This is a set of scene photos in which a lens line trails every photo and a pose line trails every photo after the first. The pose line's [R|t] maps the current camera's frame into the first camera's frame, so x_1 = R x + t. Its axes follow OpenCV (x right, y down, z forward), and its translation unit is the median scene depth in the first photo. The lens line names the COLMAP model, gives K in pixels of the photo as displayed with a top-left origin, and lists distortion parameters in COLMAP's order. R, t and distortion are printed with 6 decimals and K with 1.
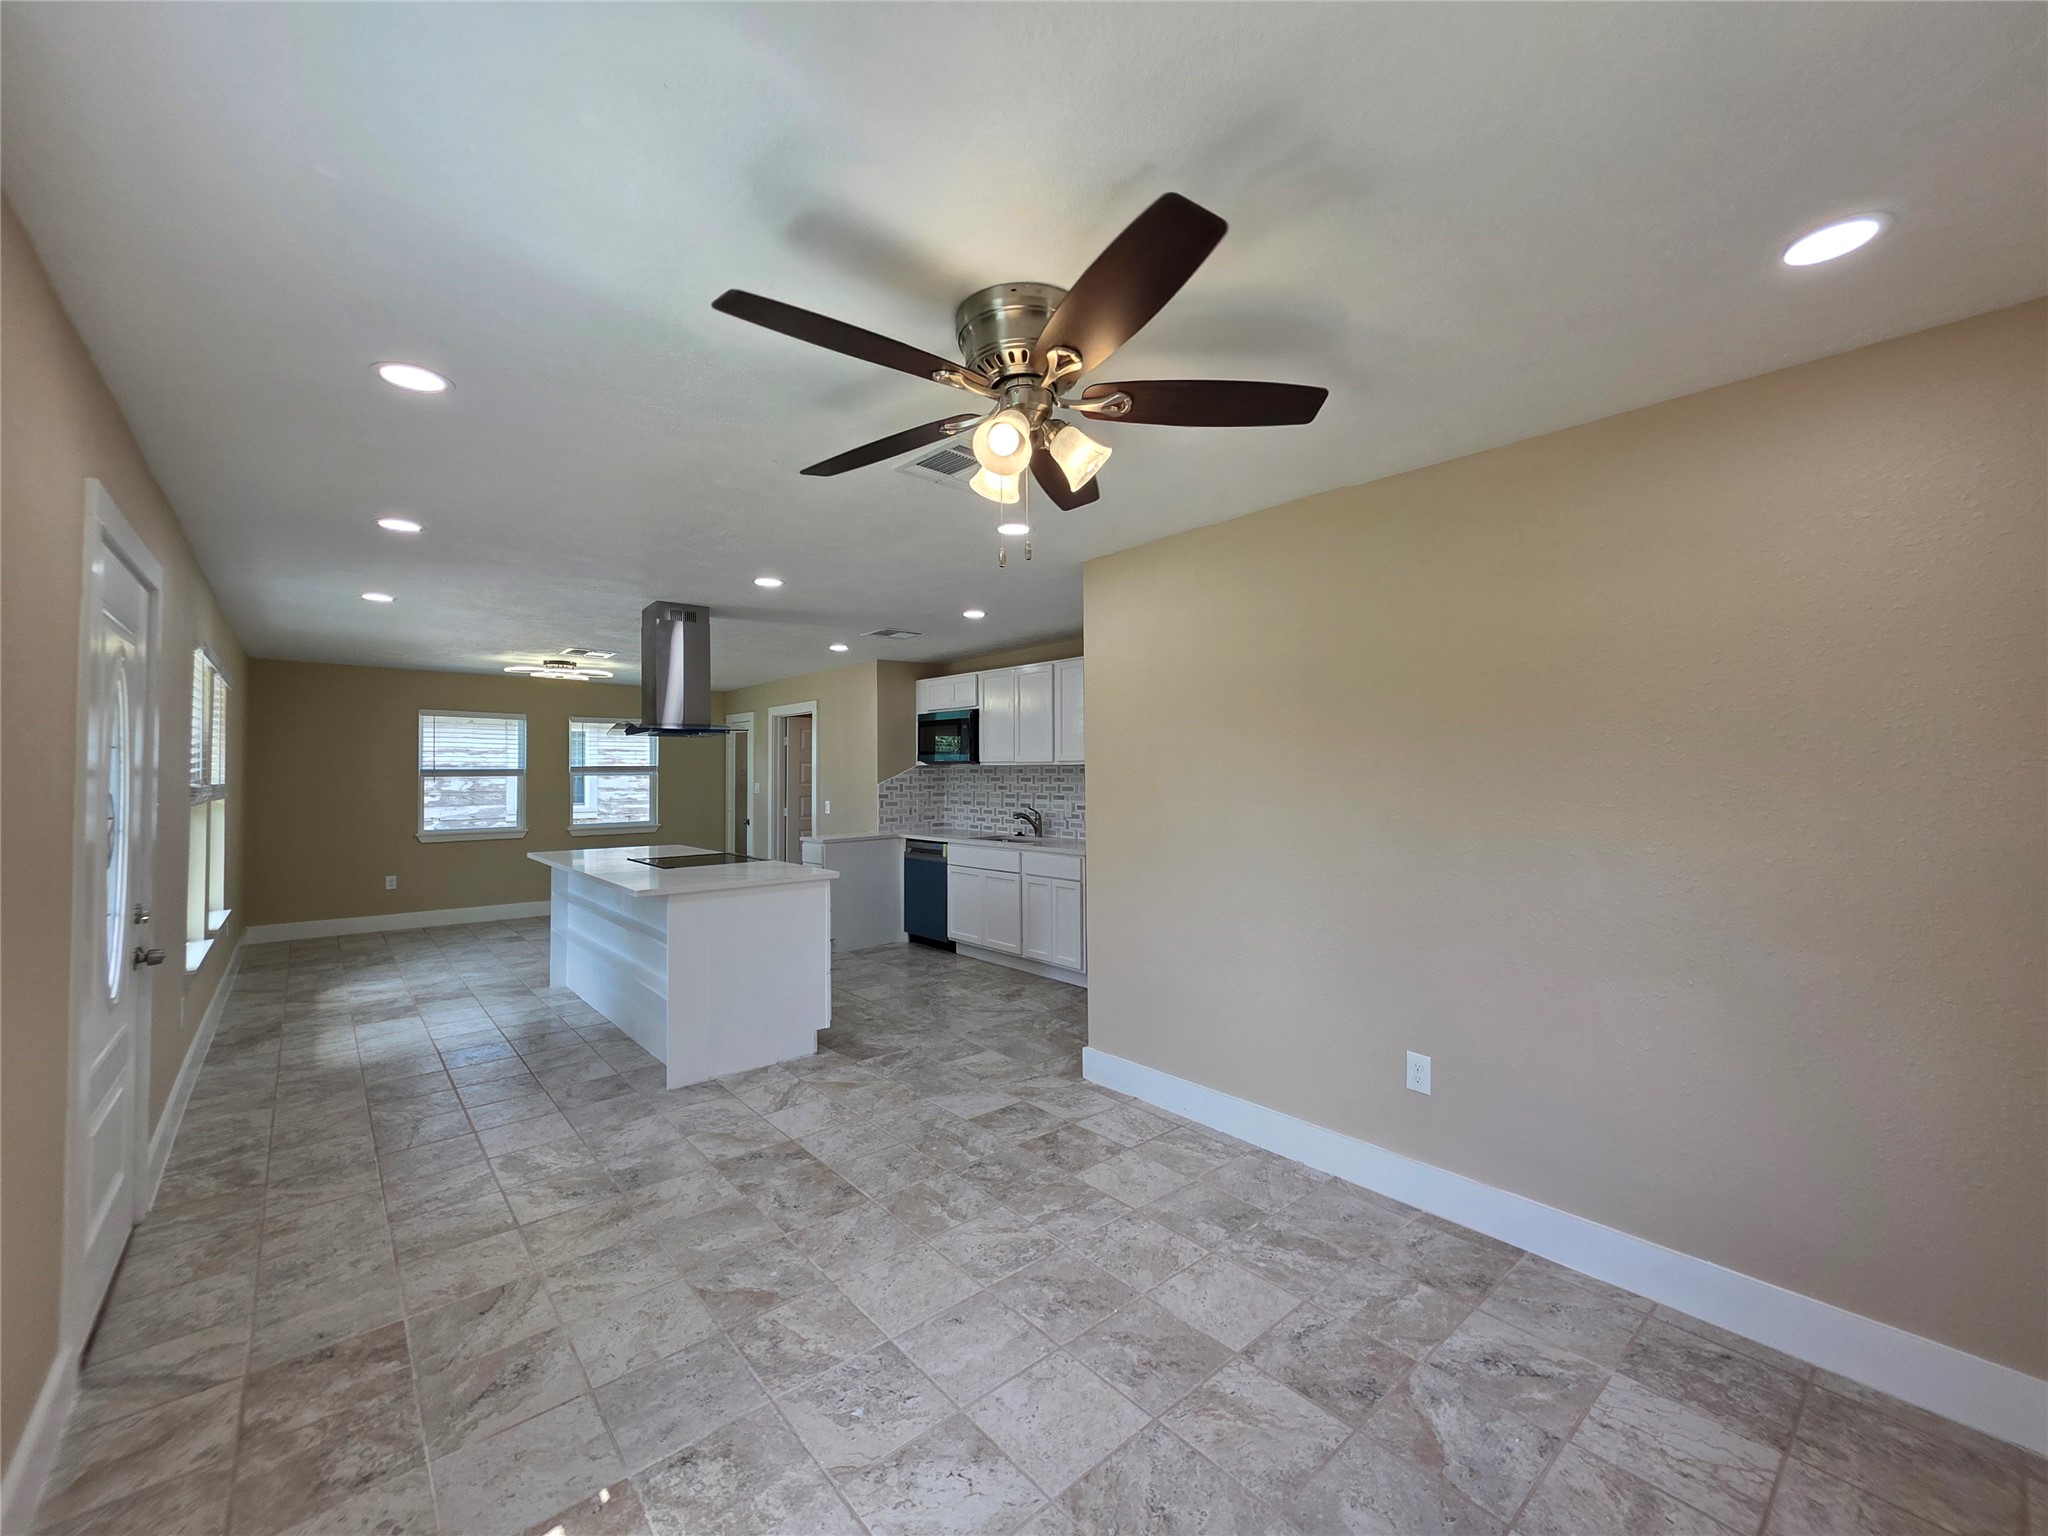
lens RADIAL K [[823.5, 0, 1033.0], [0, 823.5, 752.2], [0, 0, 1]] dist [0.001341, -0.000388]
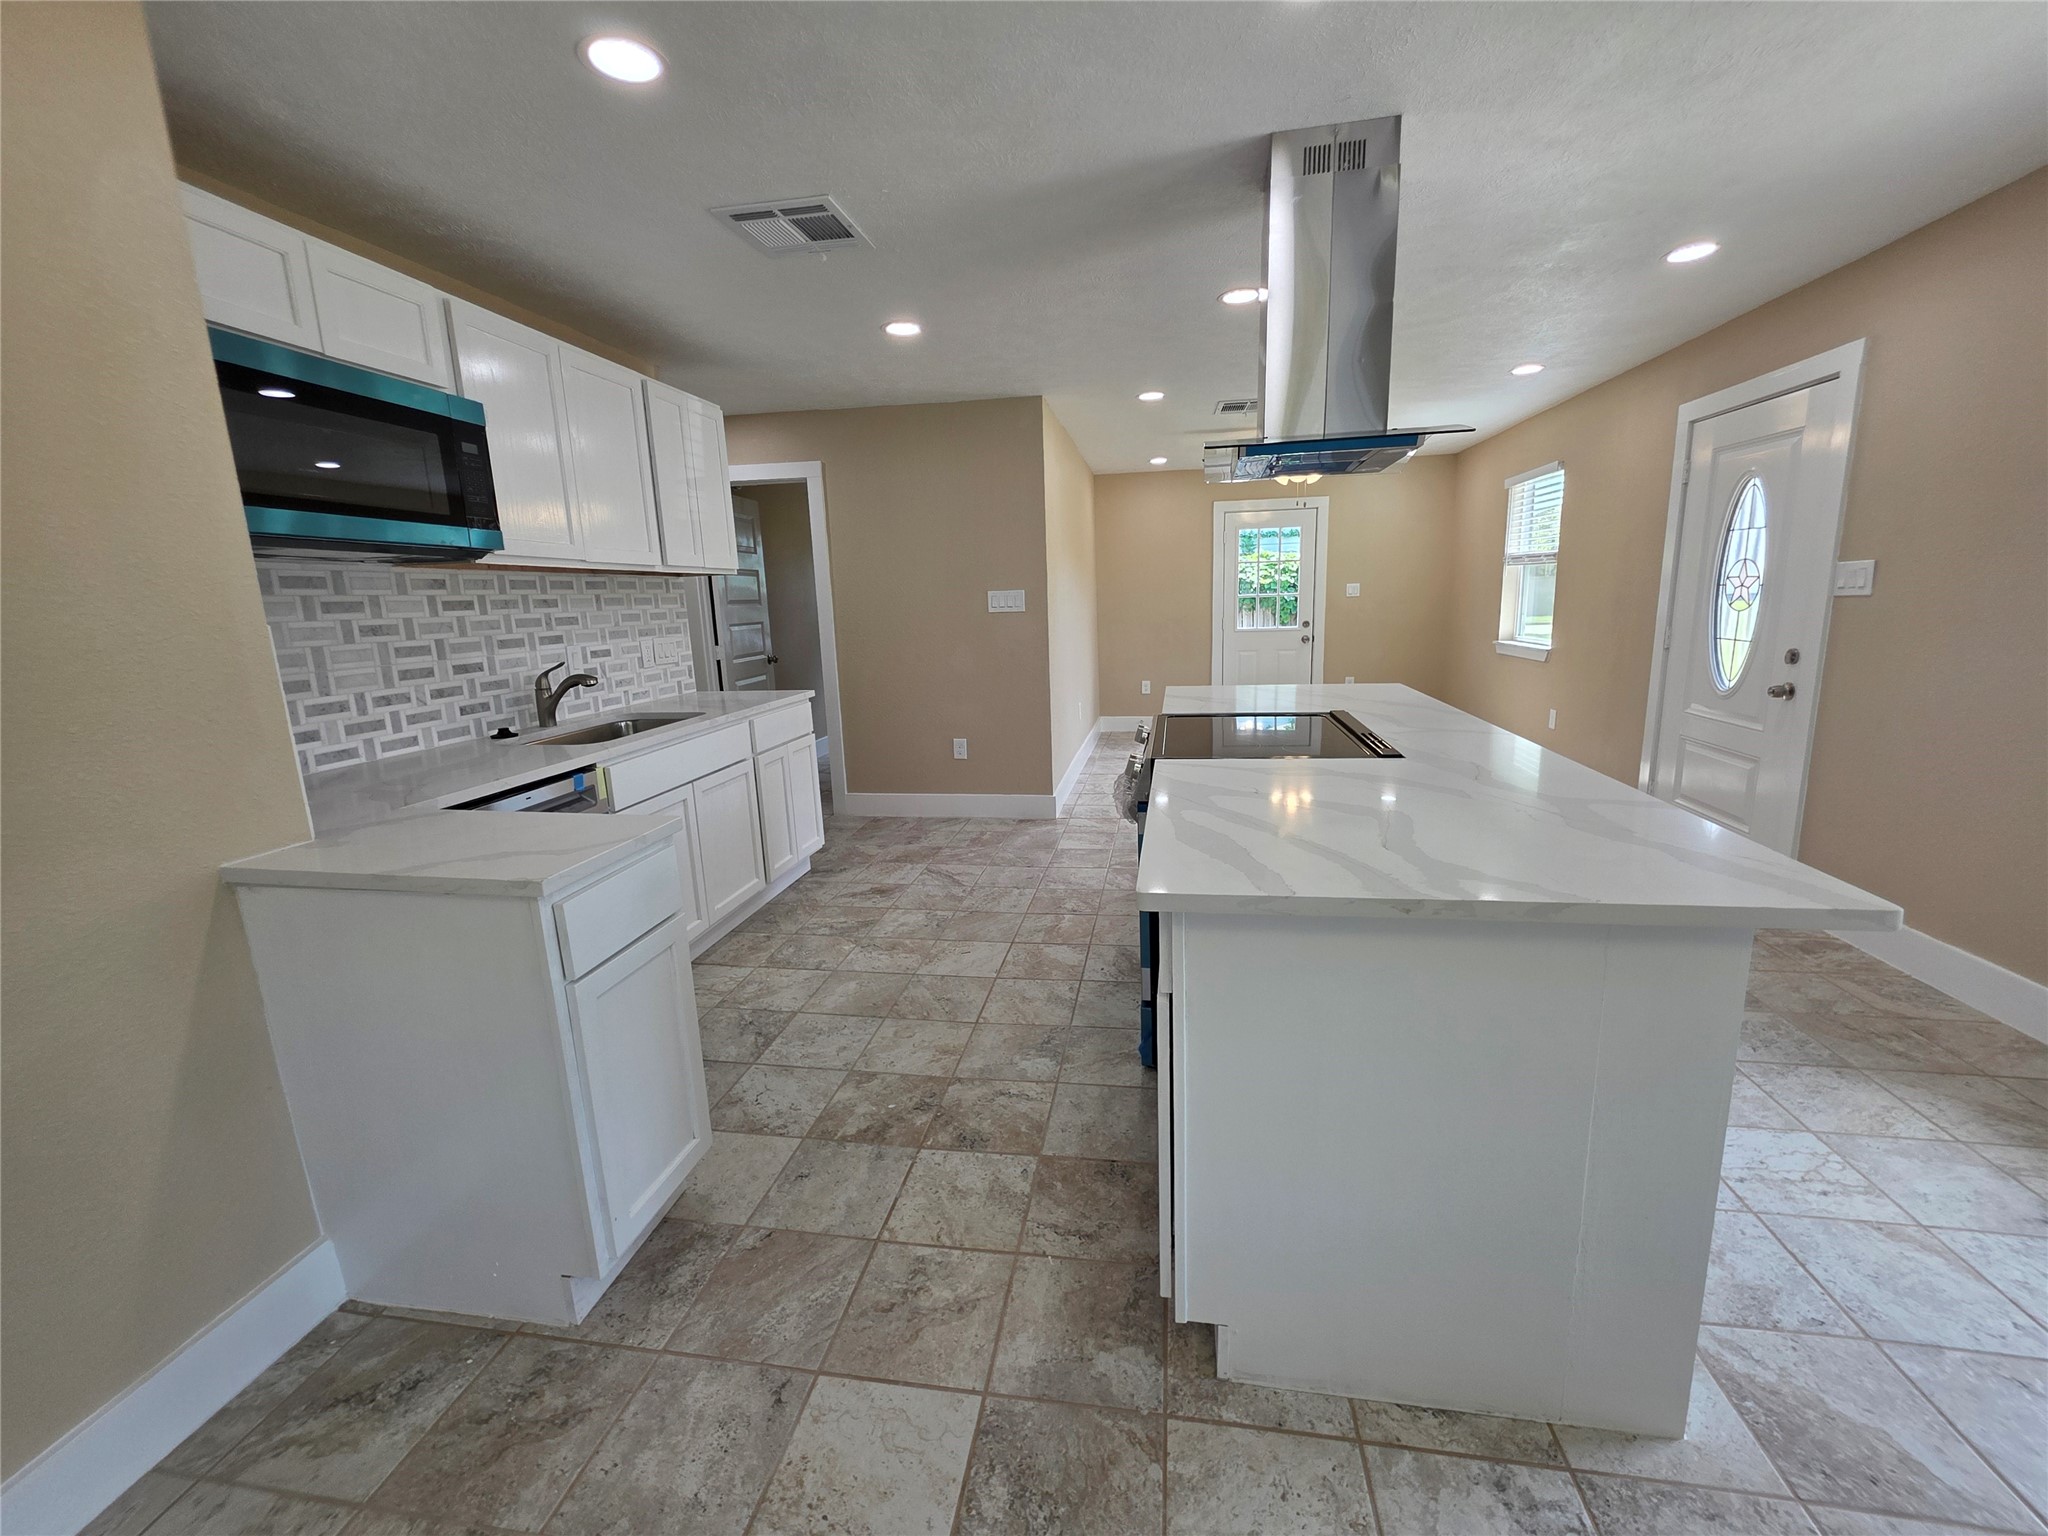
lens RADIAL K [[823.5, 0, 1033.0], [0, 823.5, 752.2], [0, 0, 1]] dist [0.001341, -0.000388]
pose [[-0.632421, -0.118437, 0.765517, -0.707669], [0.017857, 0.985751, 0.167263, 0.057530], [-0.774419, 0.119450, -0.621295, 1.434557]]
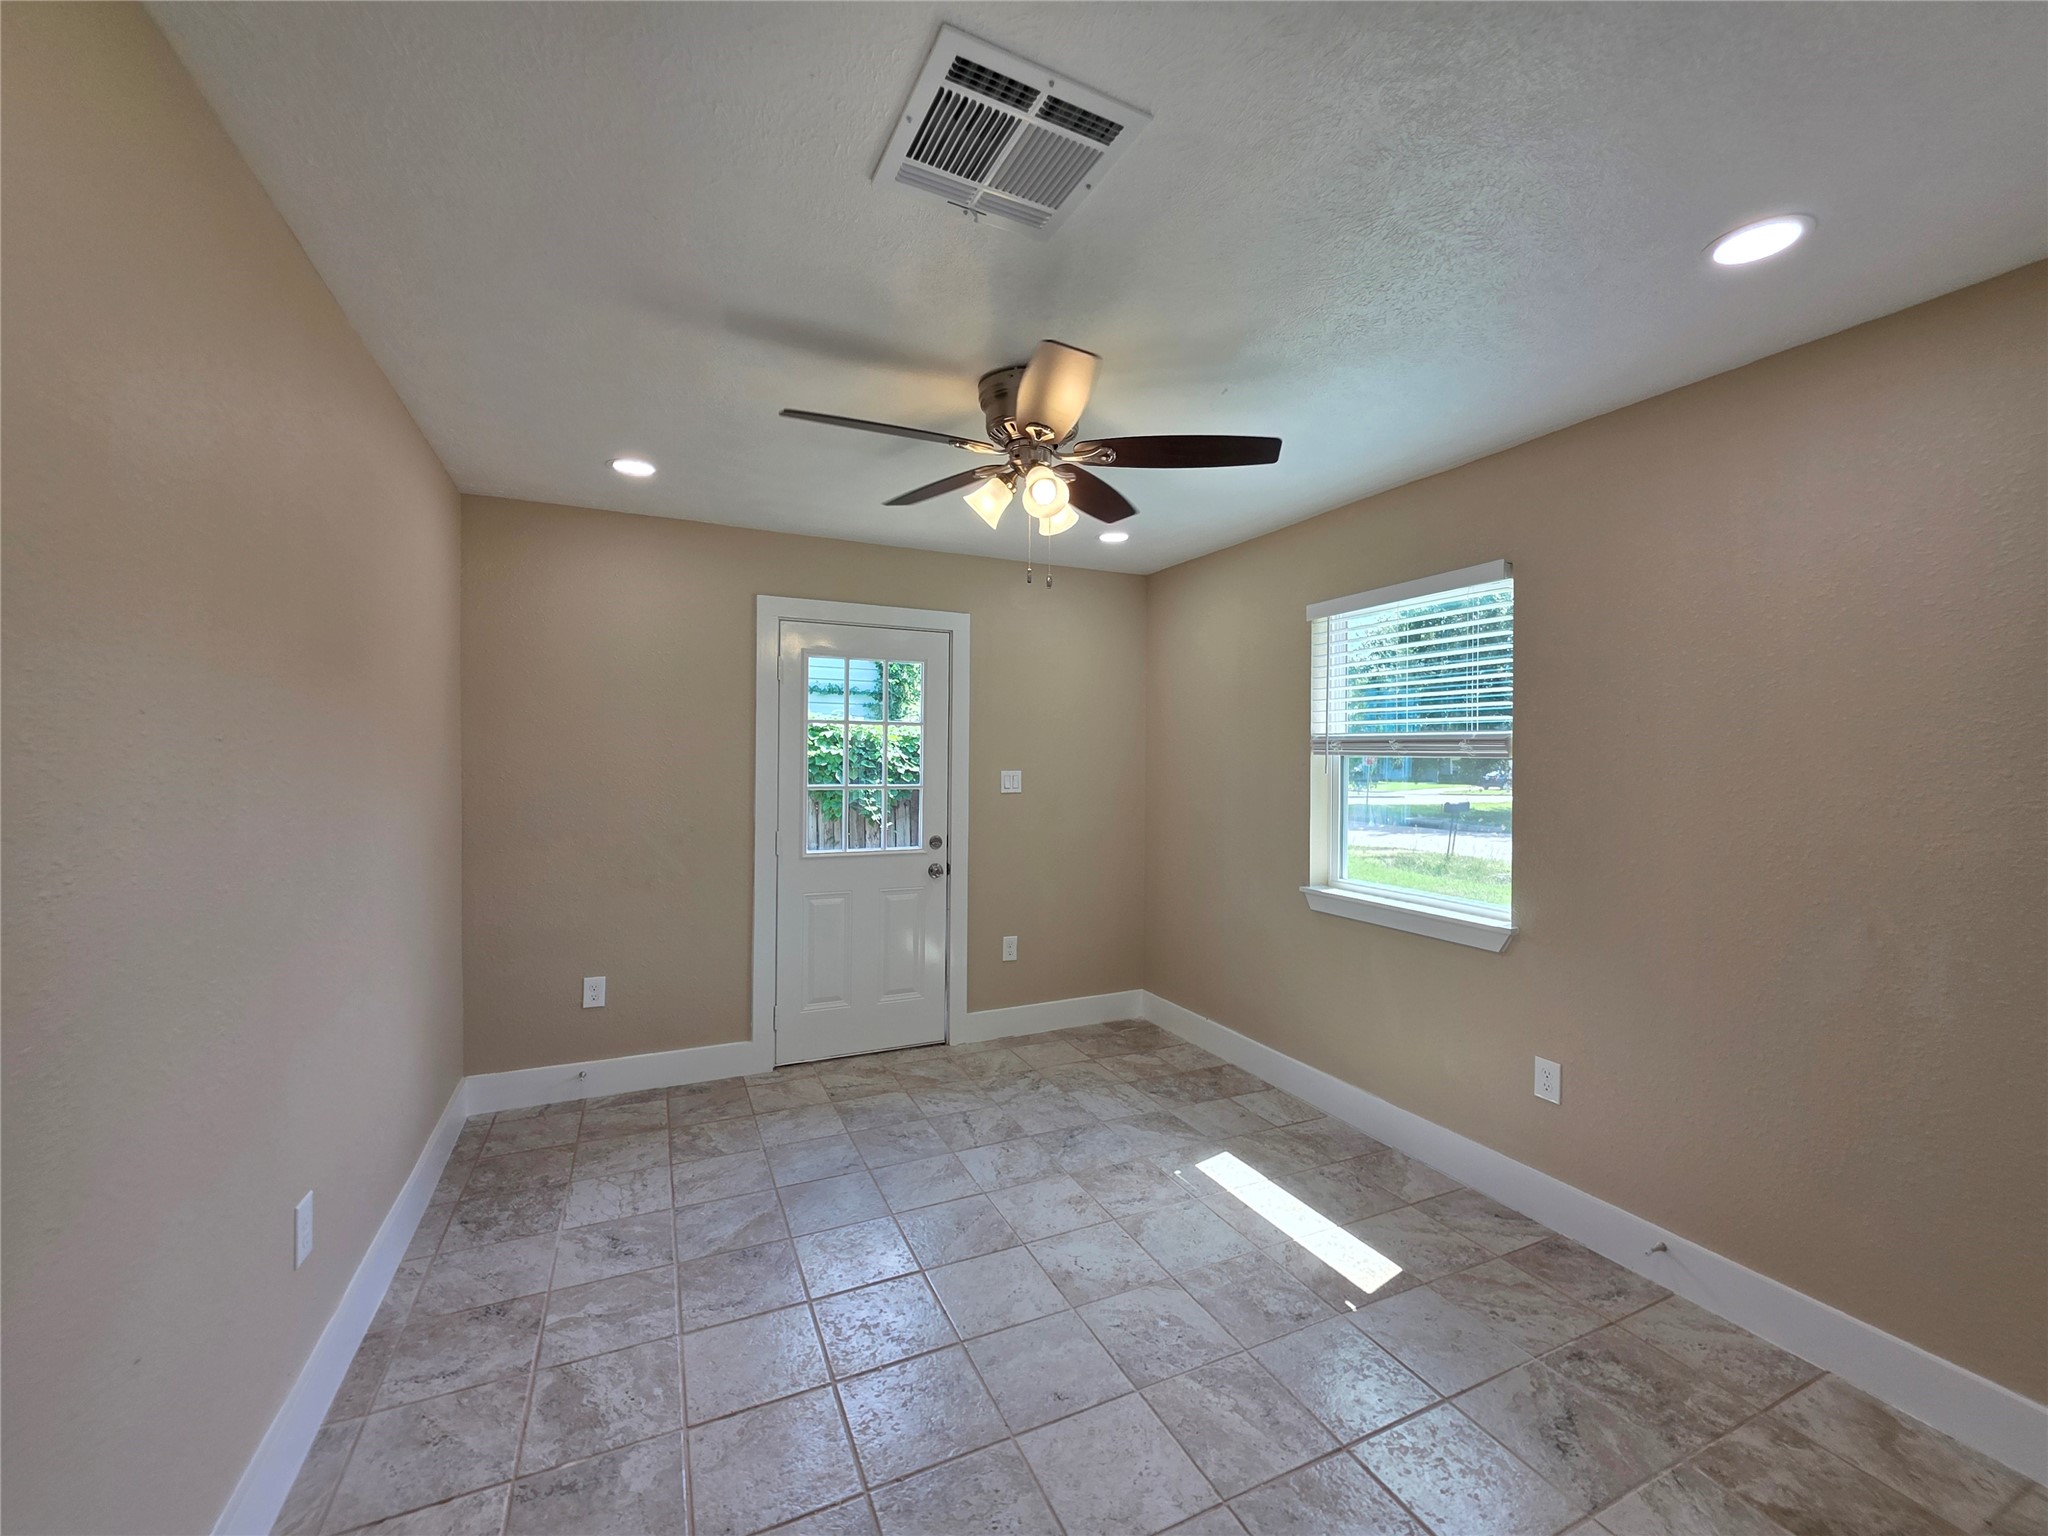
lens RADIAL K [[815.7, 0, 1025.7], [0, 815.7, 757.1], [0, 0, 1]] dist [0.000584, -0.000324]
pose [[-0.960752, -0.002909, 0.277395, -0.126765], [-0.010306, 0.999629, -0.025211, 0.022576], [-0.277219, -0.027081, -0.960425, 0.801435]]
